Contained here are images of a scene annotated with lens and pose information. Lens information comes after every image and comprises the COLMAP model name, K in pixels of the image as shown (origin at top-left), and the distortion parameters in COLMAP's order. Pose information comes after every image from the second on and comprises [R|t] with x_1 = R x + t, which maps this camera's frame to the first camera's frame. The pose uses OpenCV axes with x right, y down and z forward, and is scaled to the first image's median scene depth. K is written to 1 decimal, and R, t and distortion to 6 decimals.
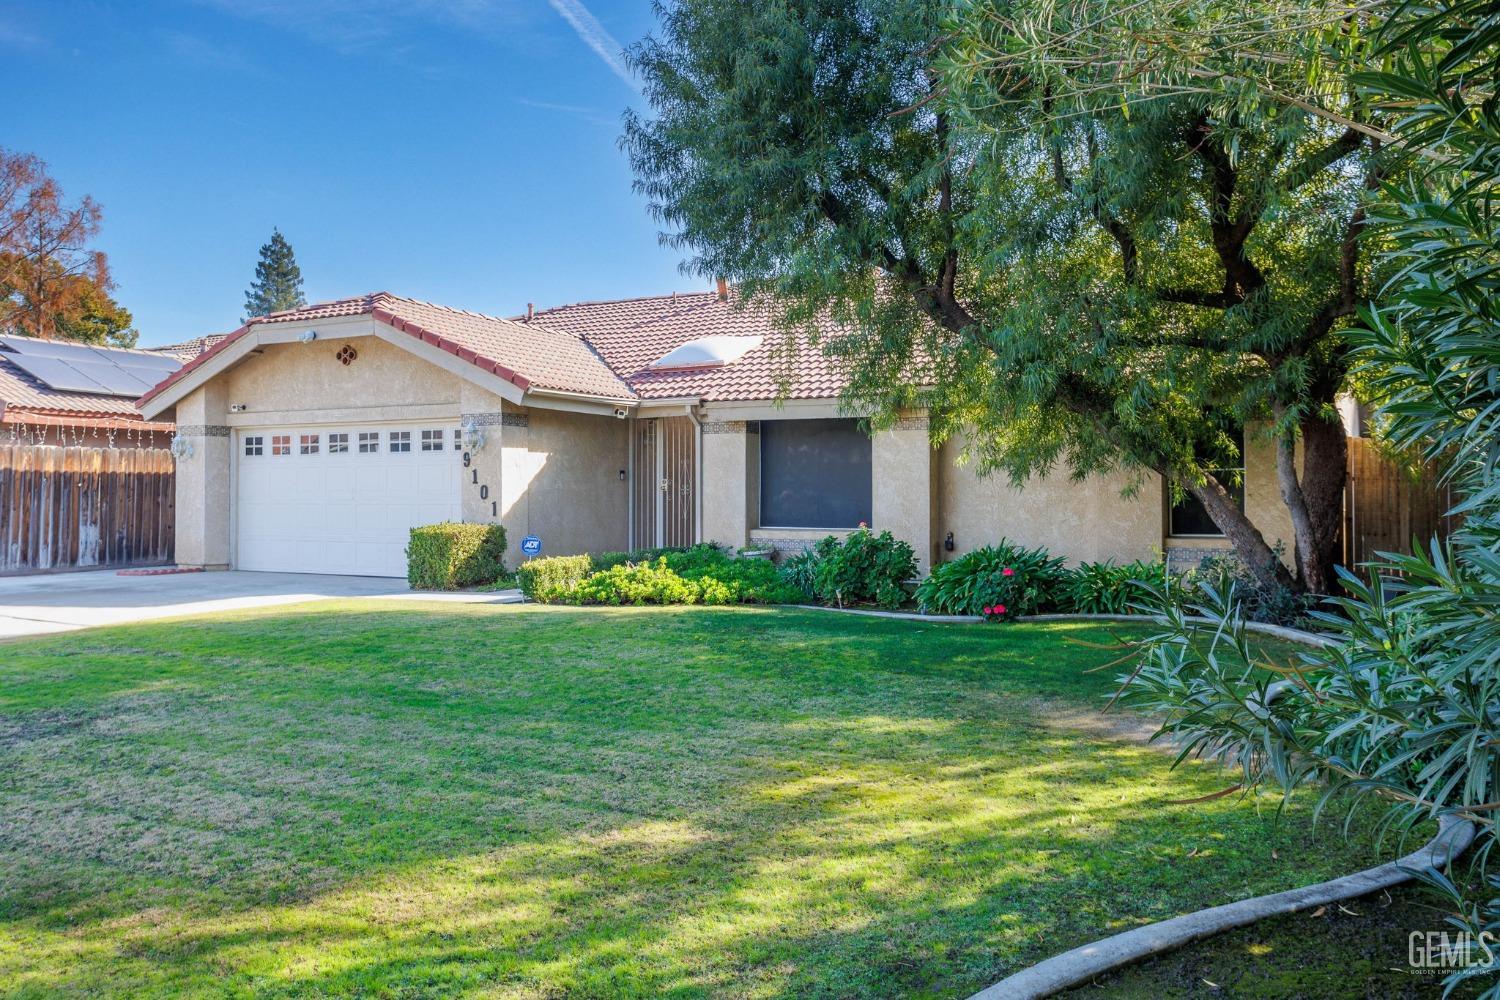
lens RADIAL K [[1232.2, 0, 738.7], [0, 1232.2, 486.4], [0, 0, 1]] dist [0.008324, -0.003289]
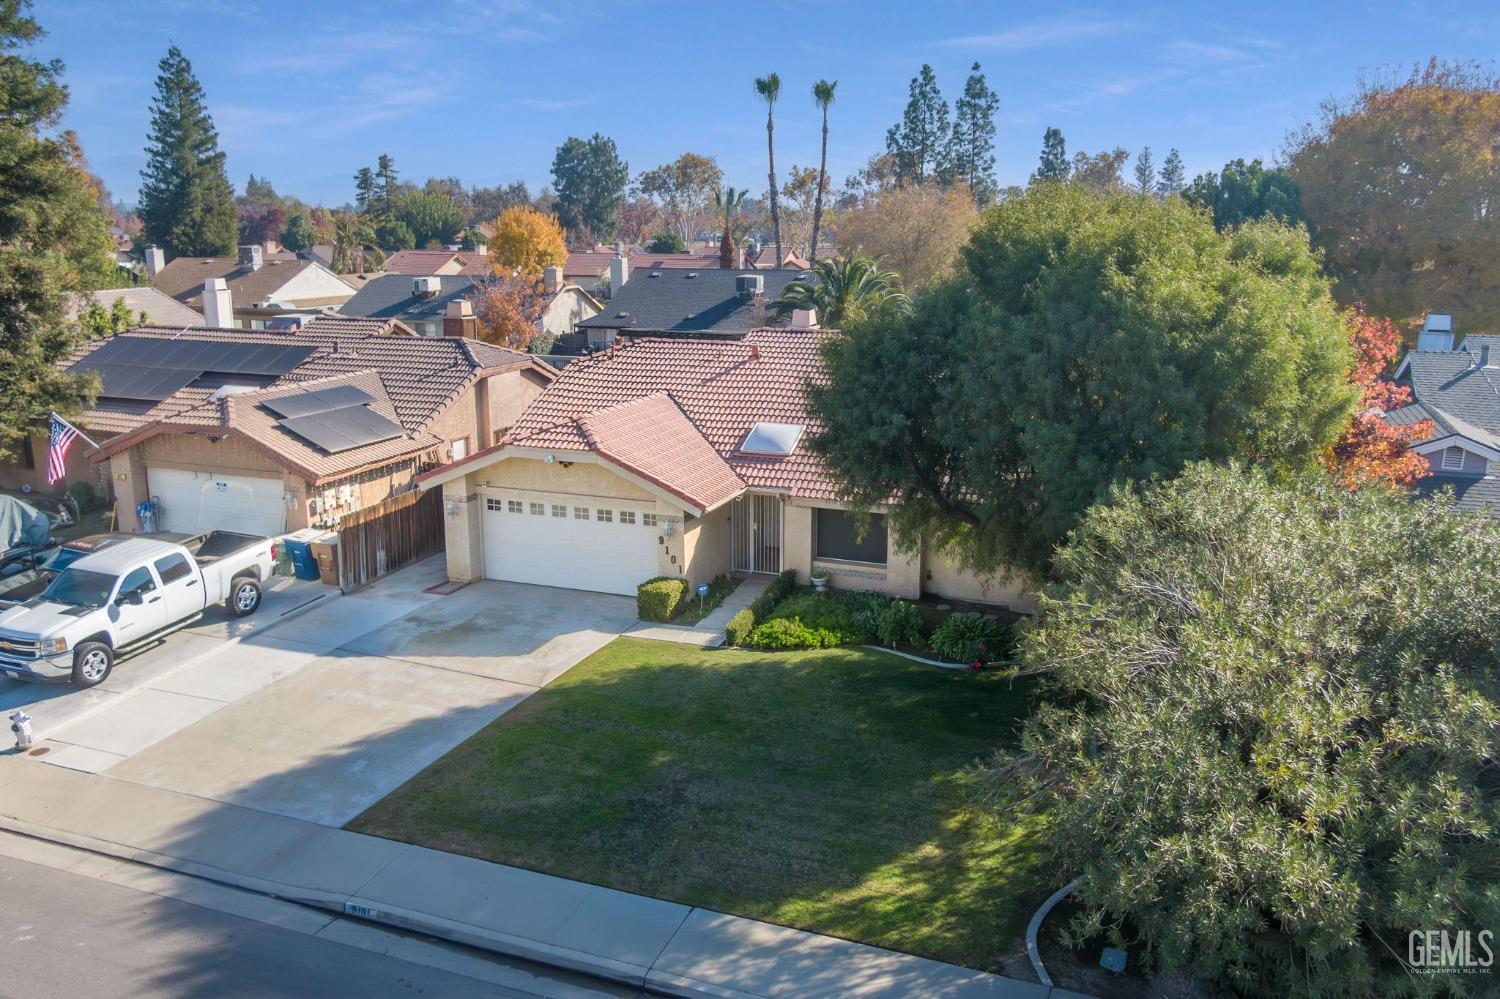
lens RADIAL K [[1175.6, 0, 764.0], [0, 1175.6, 507.7], [0, 0, 1]] dist [0.008562, 0.009985]
pose [[0.987494, -0.032584, 0.154250, -0.295168], [-0.006740, 0.968790, 0.247793, -0.425992], [-0.157510, -0.245734, 0.956455, -0.533447]]
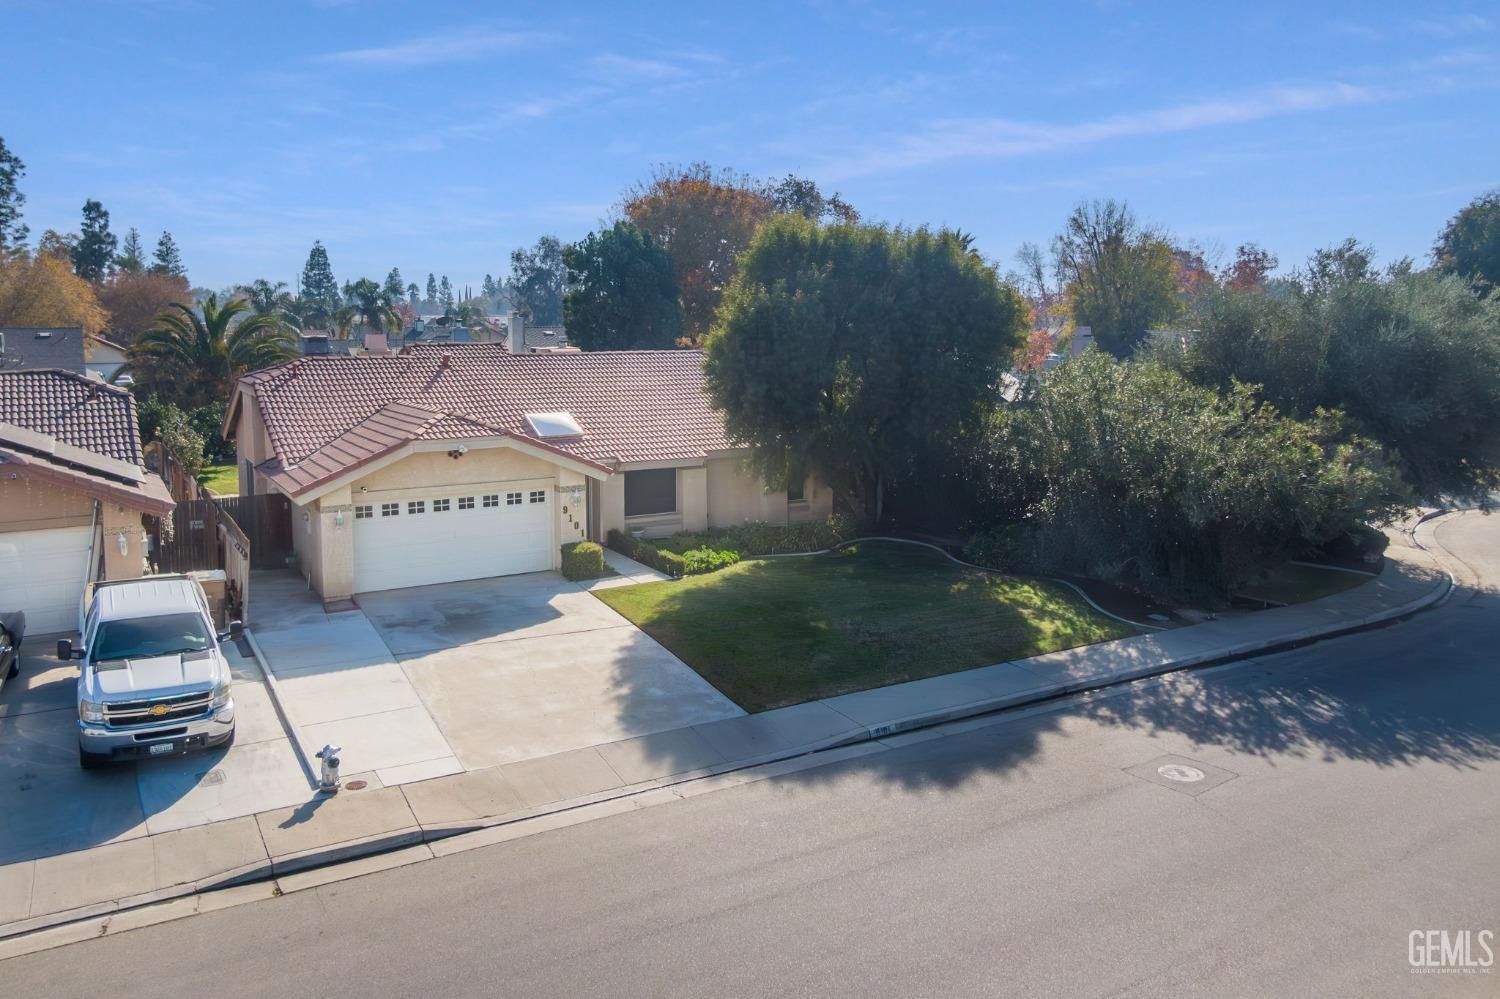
lens RADIAL K [[1122.4, 0, 763.6], [0, 1122.4, 457.2], [0, 0, 1]] dist [0.028171, -0.026733]
pose [[0.495029, -0.107508, 0.862200, -1.399757], [-0.010868, 0.991472, 0.129867, -0.298211], [-0.868808, -0.073658, 0.489639, -0.109869]]
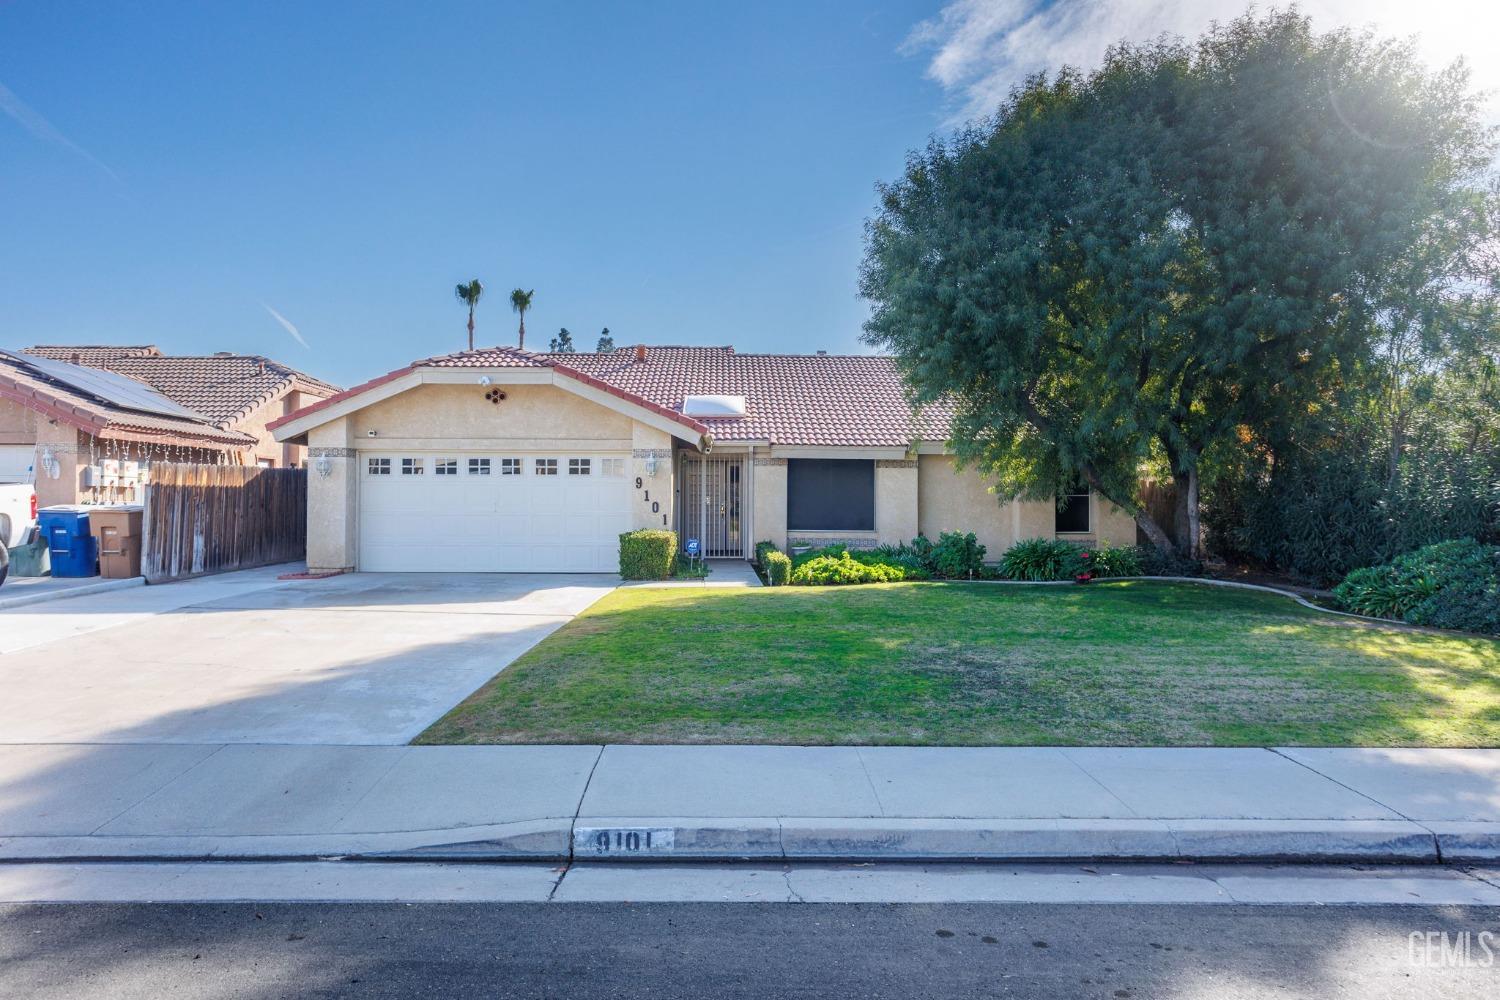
lens RADIAL K [[957.4, 0, 744.7], [0, 957.4, 498.8], [0, 0, 1]] dist [-0.015231, 0.015575]
pose [[0.863976, 0.004237, 0.503515, -0.575402], [-0.008230, 0.999950, 0.005707, -0.009990], [-0.503466, -0.009074, 0.863967, 0.035904]]
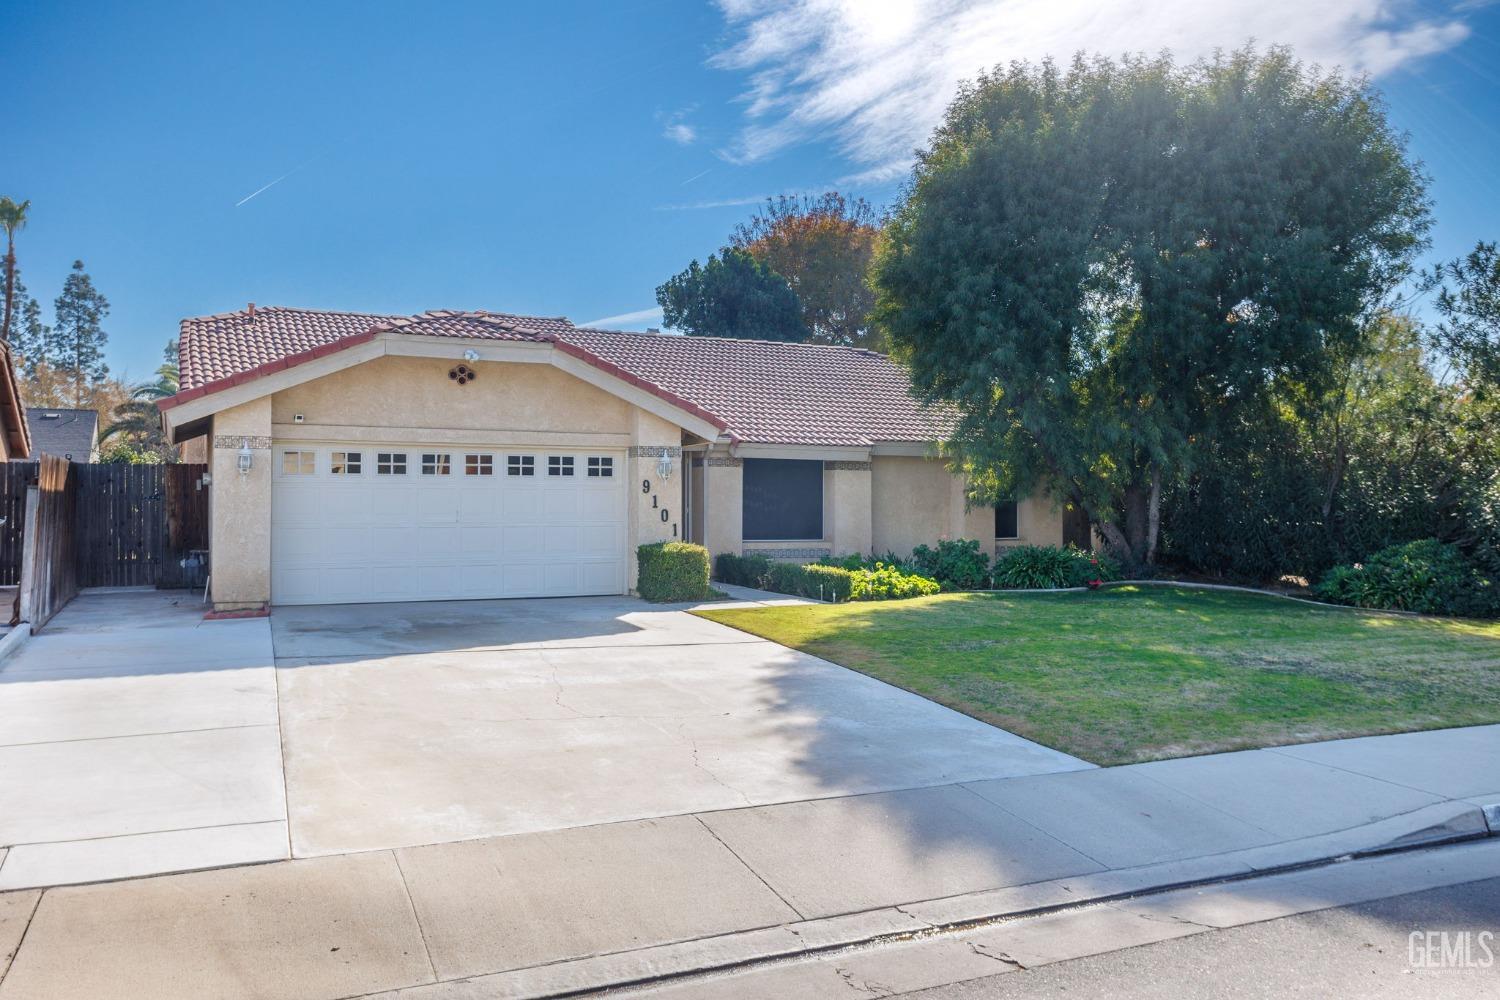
lens RADIAL K [[1175.6, 0, 745.2], [0, 1175.6, 500.3], [0, 0, 1]] dist [0.008562, 0.009985]
pose [[0.582328, 0.003514, 0.812946, -0.925458], [-0.008241, 0.999965, 0.001580, -0.010260], [-0.812912, -0.007620, 0.582337, 0.268907]]
